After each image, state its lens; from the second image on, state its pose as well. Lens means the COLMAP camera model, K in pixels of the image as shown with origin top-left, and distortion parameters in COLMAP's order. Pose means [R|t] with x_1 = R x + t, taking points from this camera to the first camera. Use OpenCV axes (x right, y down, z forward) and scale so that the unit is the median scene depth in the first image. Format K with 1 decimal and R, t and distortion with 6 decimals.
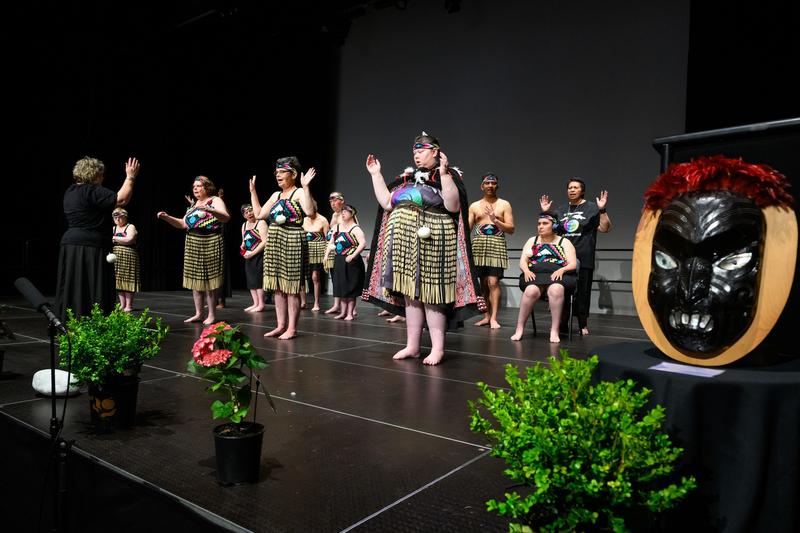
lens RADIAL K [[545.9, 0, 400.0], [0, 545.9, 266.5], [0, 0, 1]] dist [-0.028090, 0.000006]
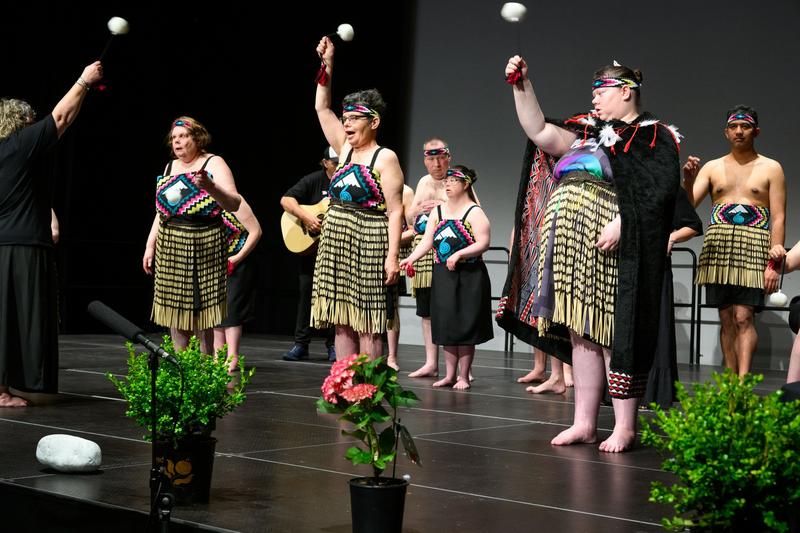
lens RADIAL K [[1361.1, 0, 400.0], [0, 1361.1, 266.5], [0, 0, 1]] dist [0.083321, 0.053360]
pose [[0.993761, 0.002772, -0.111499, -0.018301], [-0.004188, 0.999914, -0.012466, -0.005071], [0.111454, 0.012855, 0.993686, -0.731140]]
